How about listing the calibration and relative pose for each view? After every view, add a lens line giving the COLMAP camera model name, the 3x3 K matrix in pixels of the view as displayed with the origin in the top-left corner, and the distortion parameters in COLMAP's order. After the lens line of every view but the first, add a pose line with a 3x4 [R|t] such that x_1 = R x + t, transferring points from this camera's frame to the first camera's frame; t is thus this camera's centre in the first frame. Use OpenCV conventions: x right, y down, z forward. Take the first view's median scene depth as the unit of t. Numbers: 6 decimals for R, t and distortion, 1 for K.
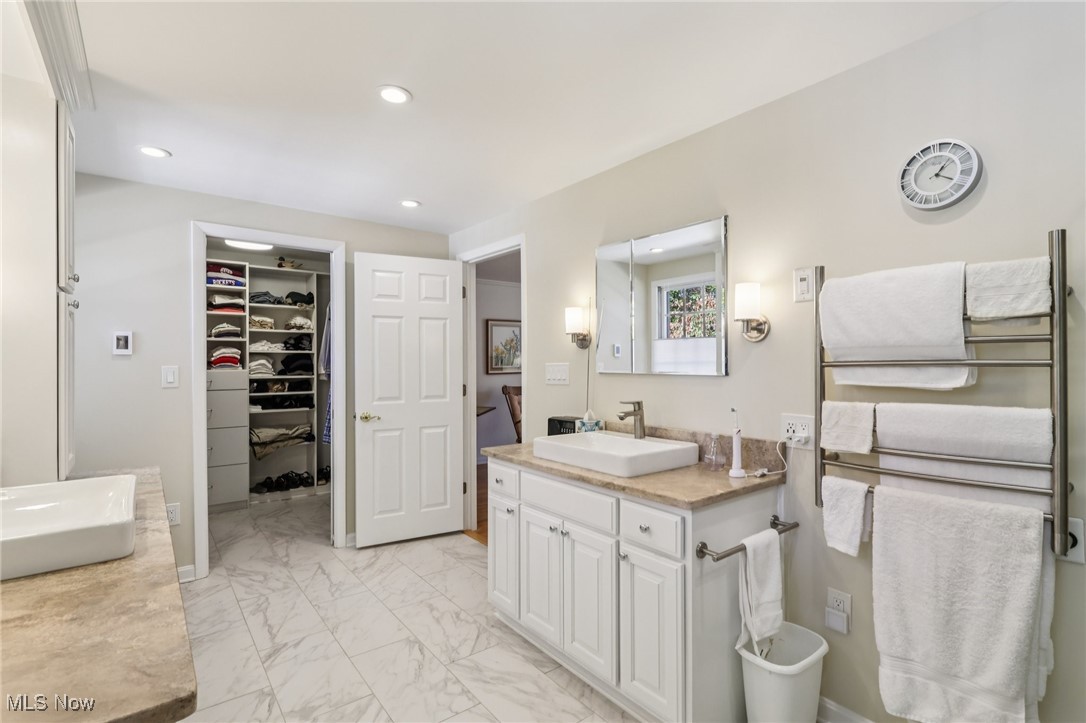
lens RADIAL K [[514.9, 0, 545.9], [0, 514.9, 359.5], [0, 0, 1]] dist [-0.003261, -0.000226]
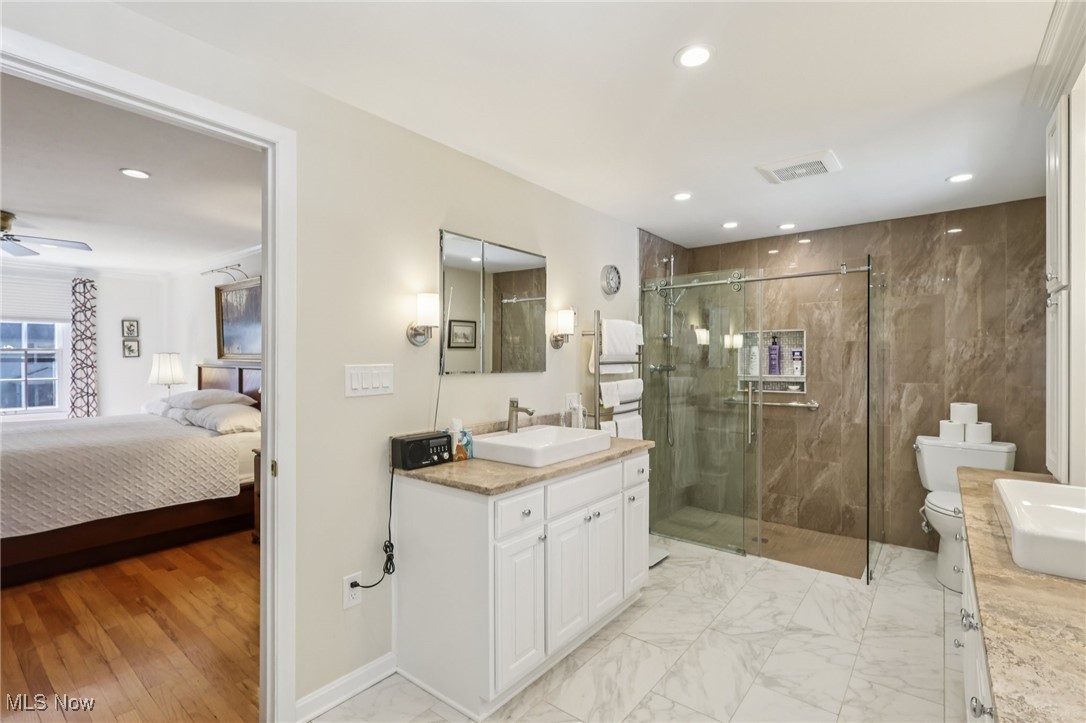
lens RADIAL K [[506.8, 0, 545.9], [0, 506.8, 361.5], [0, 0, 1]] dist [-0.006522, -0.000279]
pose [[-0.243782, -0.001200, 0.969829, -0.584135], [-0.004586, 0.999989, 0.000084, 0.002352], [-0.969819, -0.004427, -0.243785, 0.799751]]
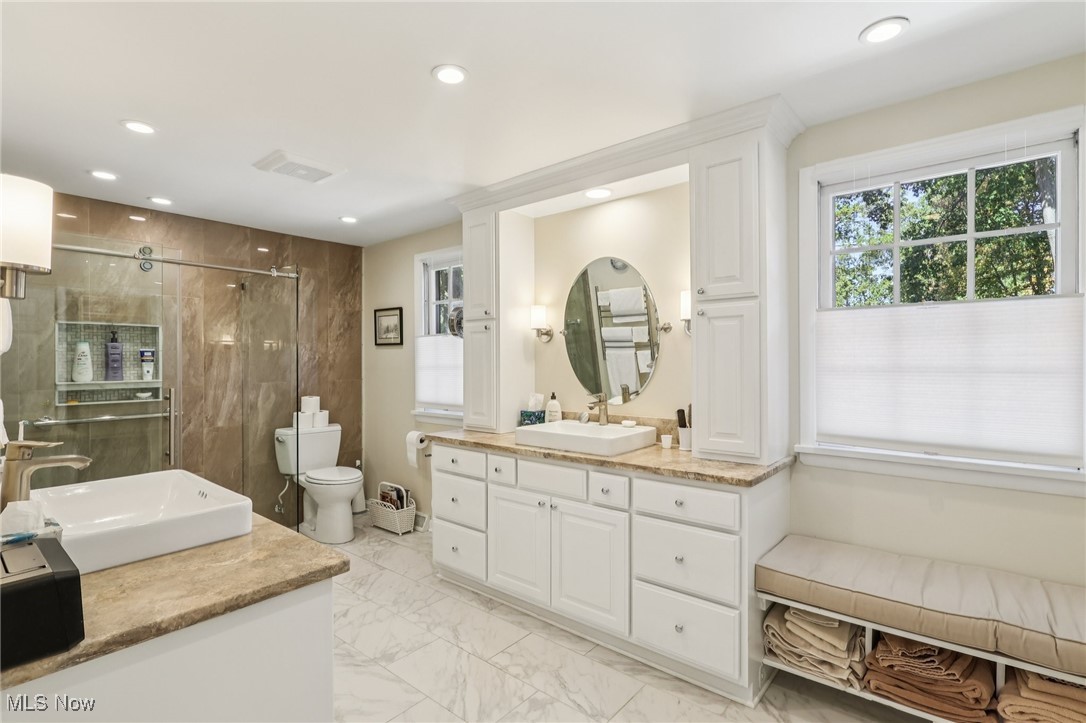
lens RADIAL K [[508.6, 0, 551.3], [0, 508.6, 361.8], [0, 0, 1]] dist [-0.001208, -0.000139]
pose [[-0.973874, 0.005935, -0.227010, -0.144568], [0.007126, 0.999965, -0.004428, 0.006479], [0.226976, -0.005930, -0.973882, 1.067846]]
